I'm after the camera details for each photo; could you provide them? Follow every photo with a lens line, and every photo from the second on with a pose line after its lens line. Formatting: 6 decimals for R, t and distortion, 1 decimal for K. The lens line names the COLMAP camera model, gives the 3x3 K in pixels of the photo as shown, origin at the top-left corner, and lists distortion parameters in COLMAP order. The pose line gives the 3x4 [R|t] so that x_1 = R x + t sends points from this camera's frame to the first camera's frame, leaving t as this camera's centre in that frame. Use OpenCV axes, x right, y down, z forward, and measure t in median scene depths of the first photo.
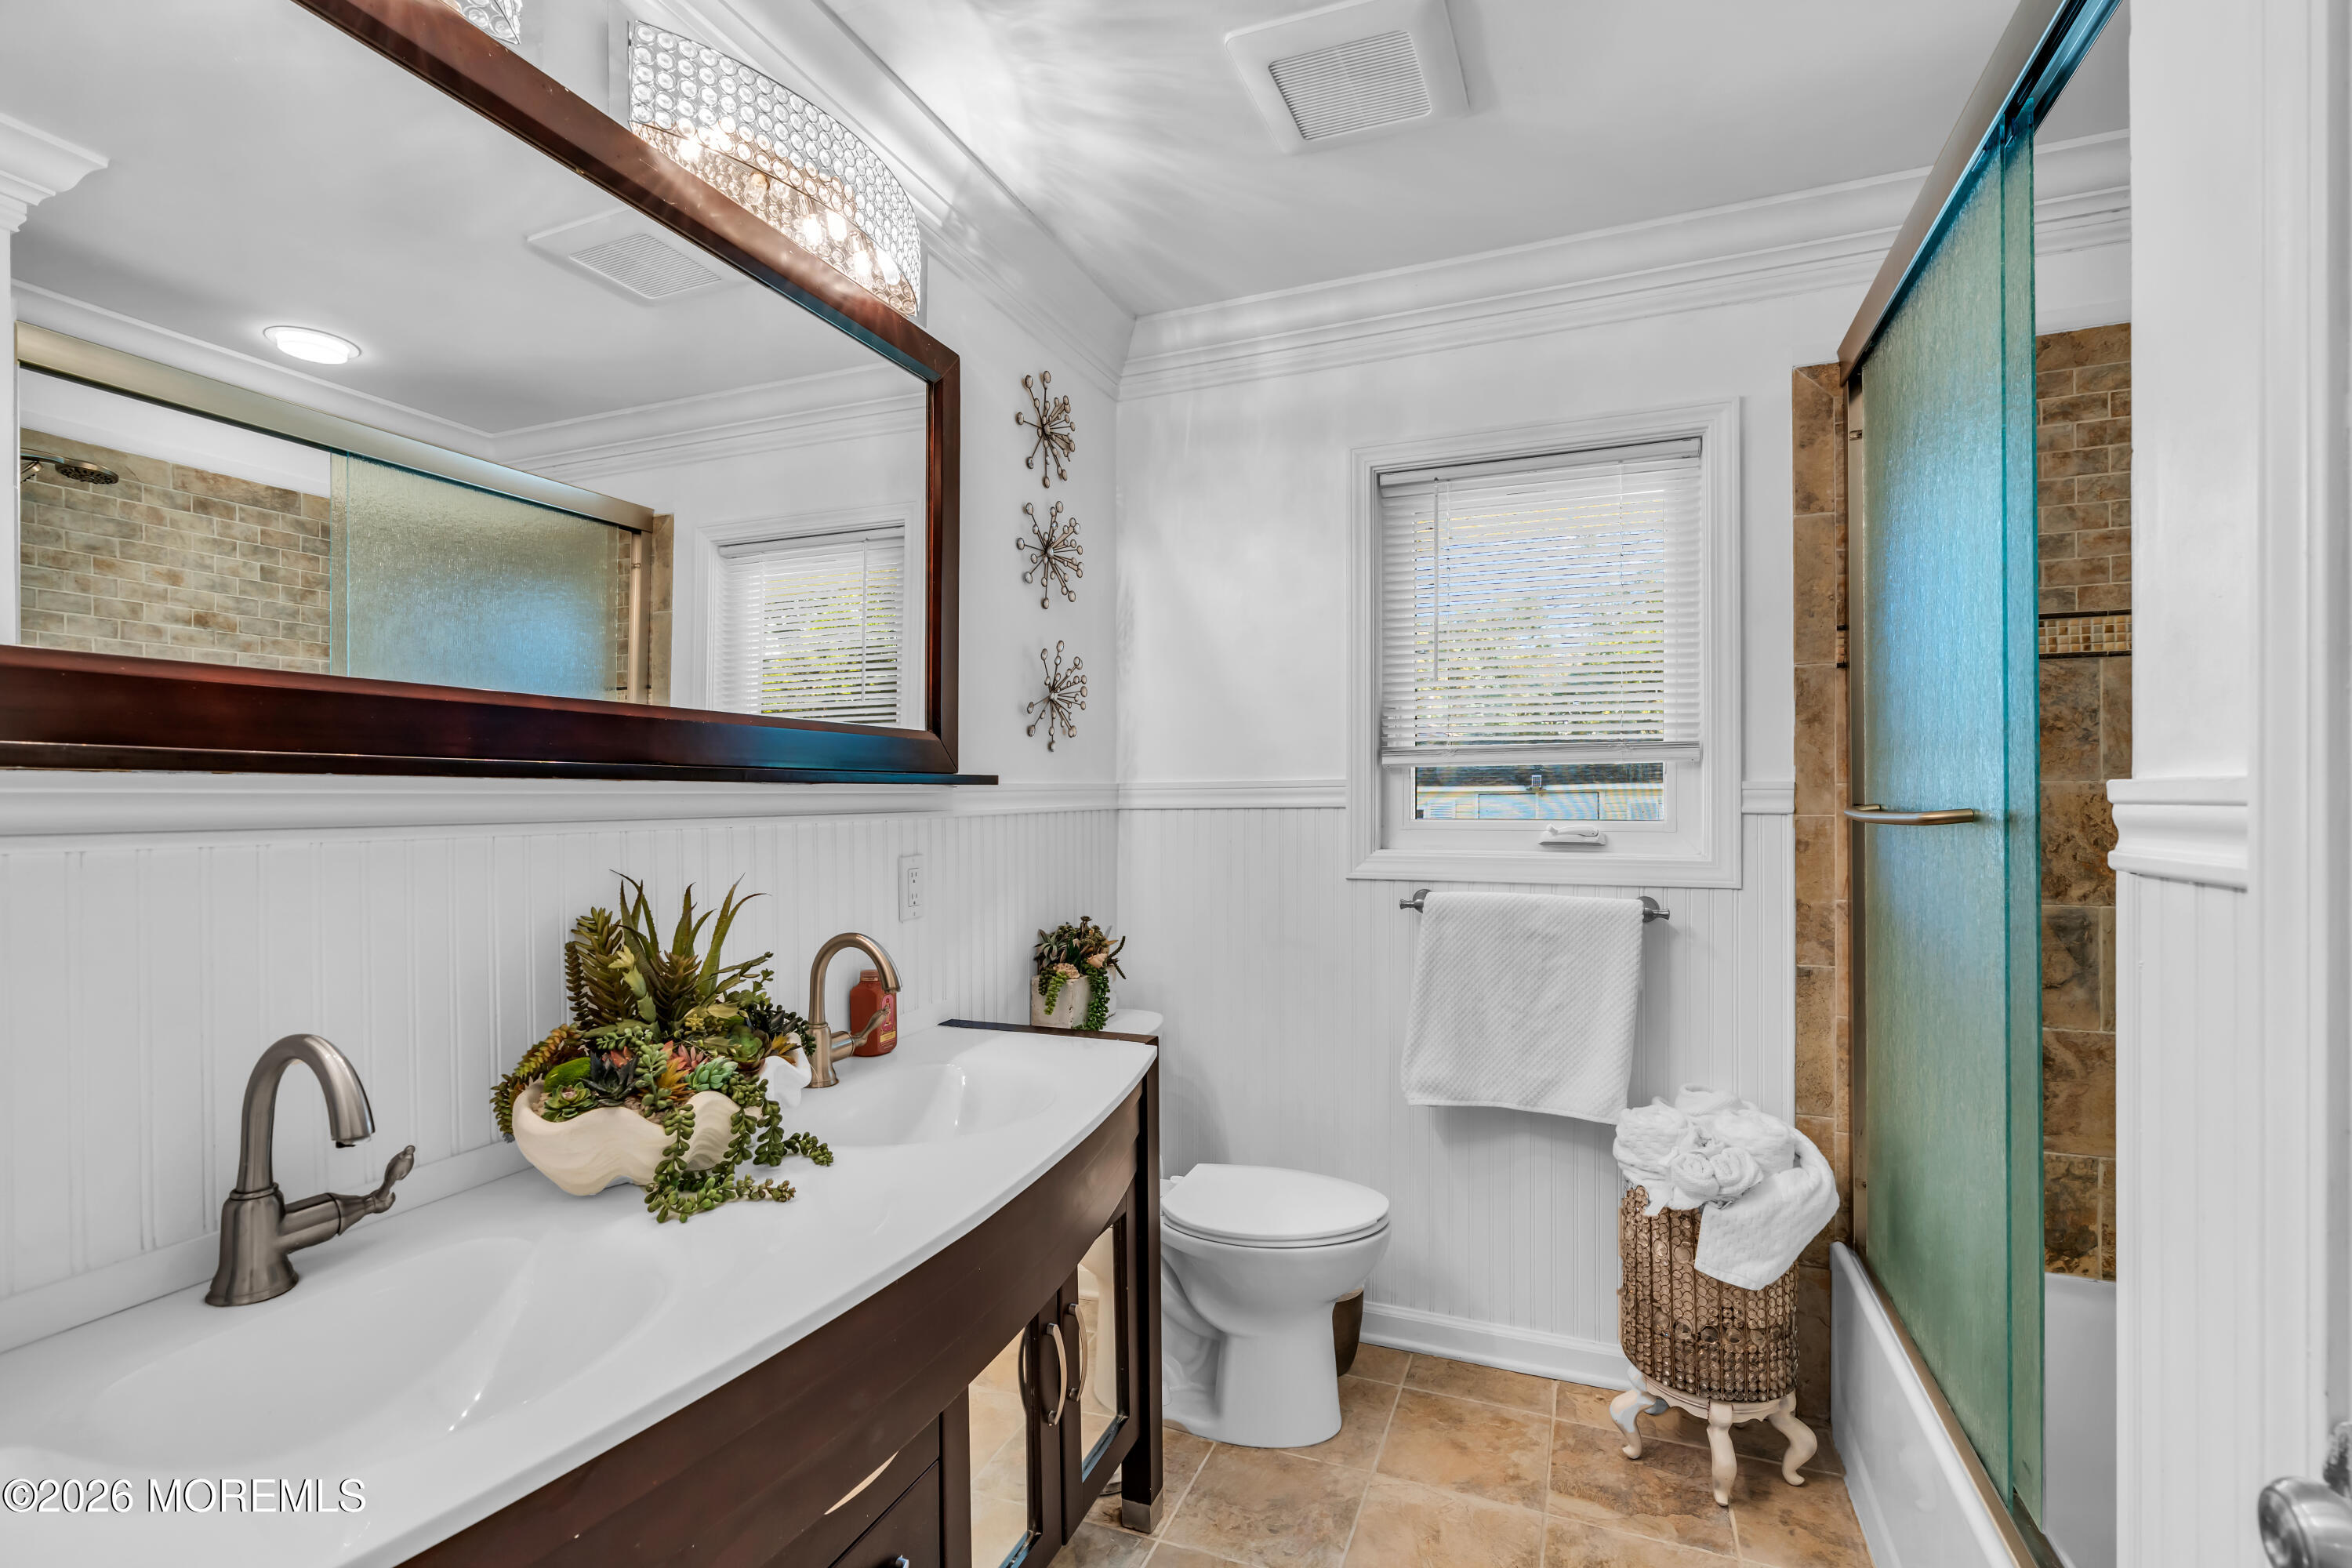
lens RADIAL K [[1056.4, 0, 1174.7], [0, 1056.4, 802.9], [0, 0, 1]] dist [-0.012145, 0.002943]
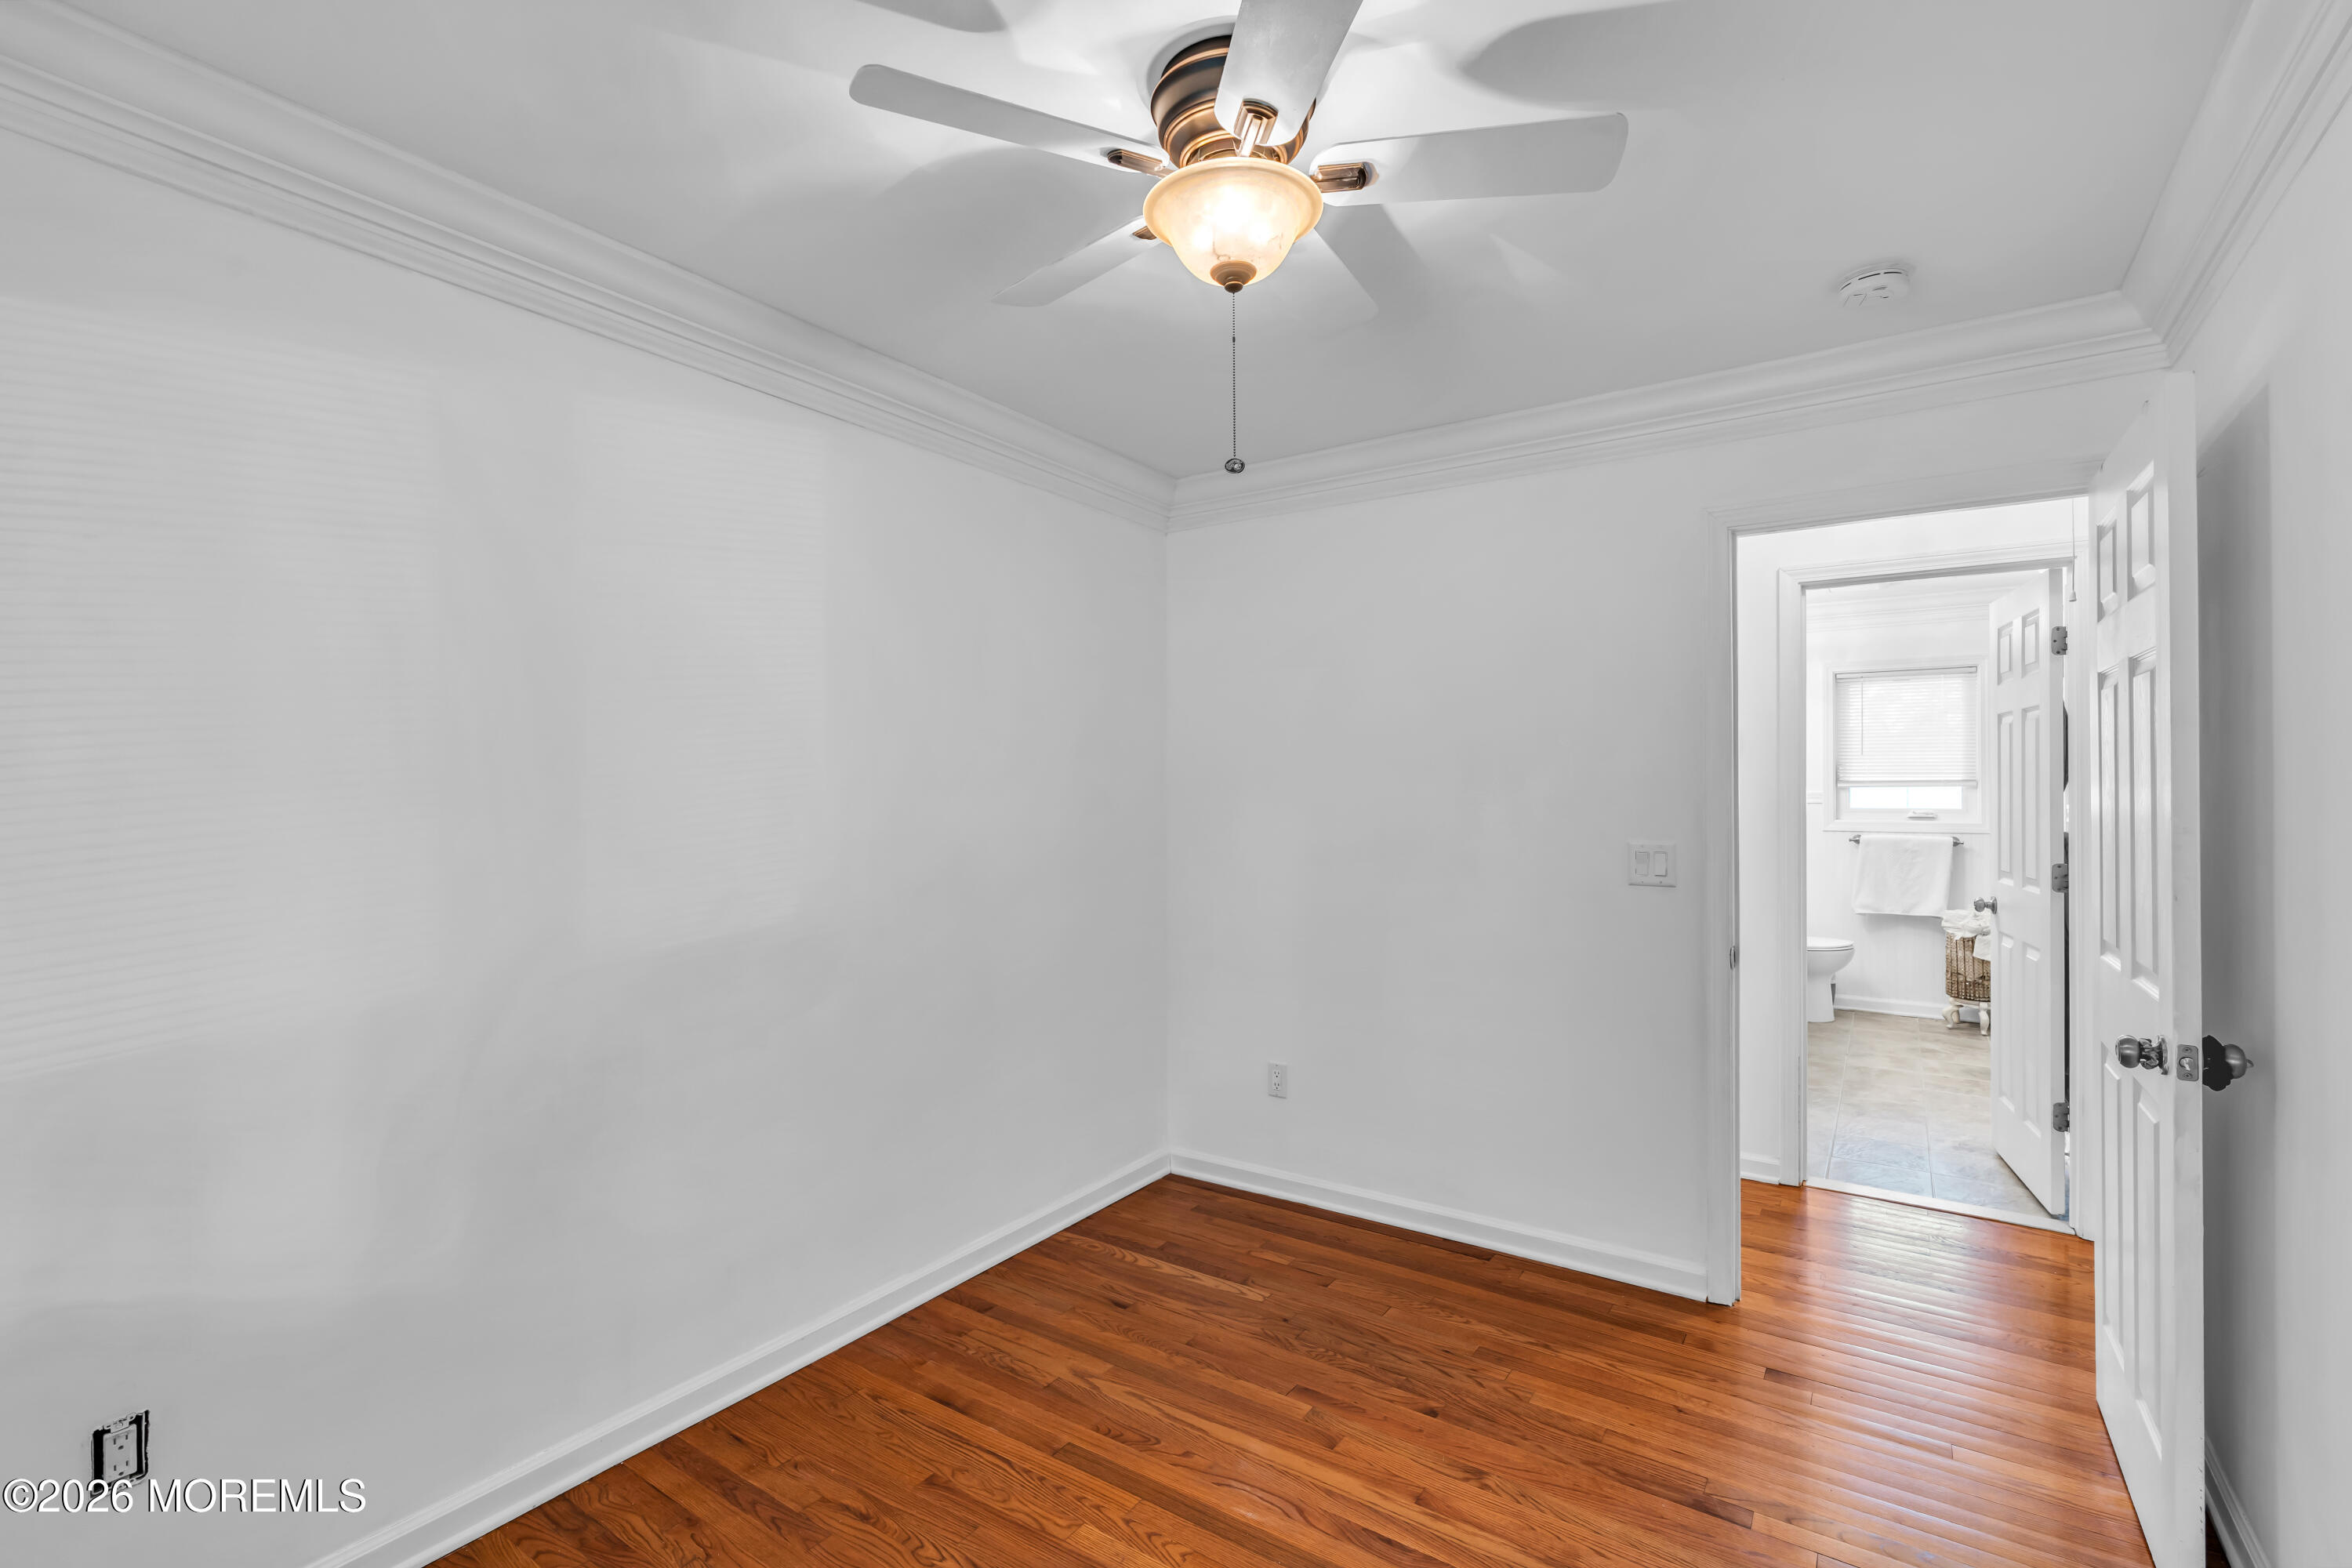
lens RADIAL K [[1056.4, 0, 1159.2], [0, 1056.4, 777.6], [0, 0, 1]] dist [-0.012145, 0.002943]
pose [[0.974272, 0.002116, -0.225364, -0.968676], [-0.005230, 0.999899, -0.013224, -0.018418], [0.225314, 0.014063, 0.974185, -2.166297]]
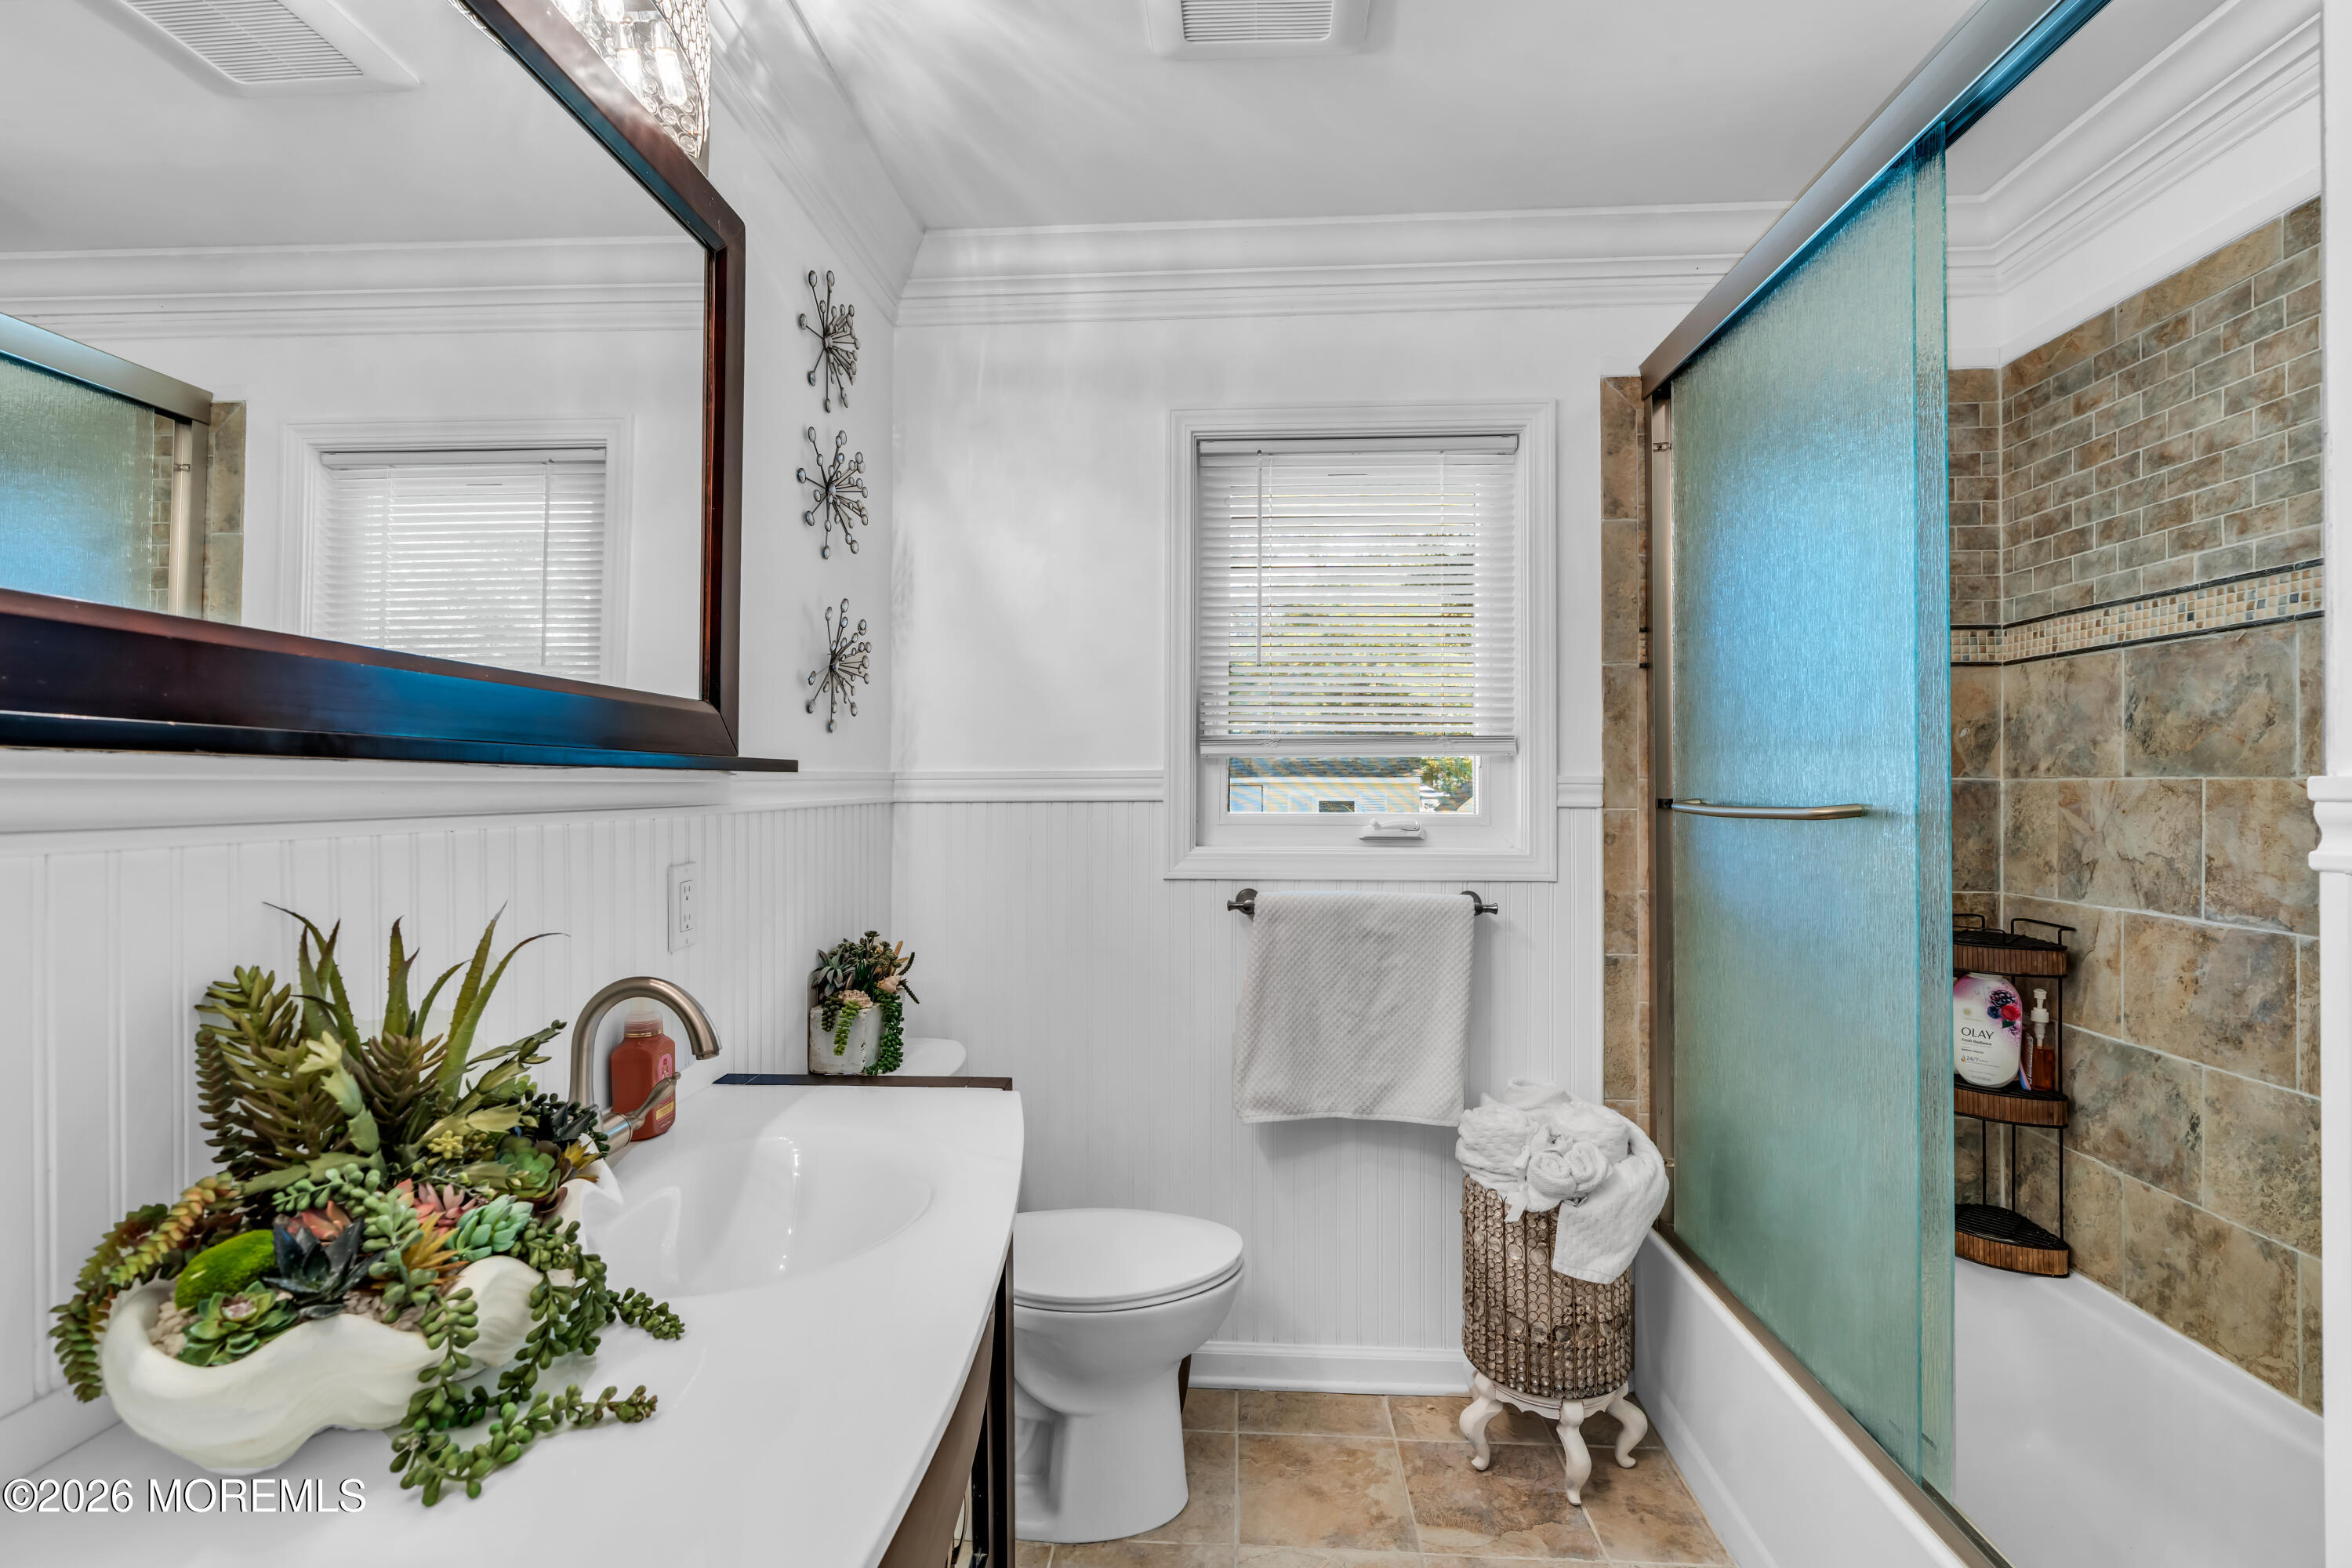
lens RADIAL K [[1056.4, 0, 1169.8], [0, 1056.4, 786.6], [0, 0, 1]] dist [-0.012145, 0.002943]
pose [[0.949042, 0.005275, 0.315106, -0.138269], [-0.002844, 0.999963, -0.008174, -0.000657], [-0.315137, 0.006862, 0.949021, 0.151211]]
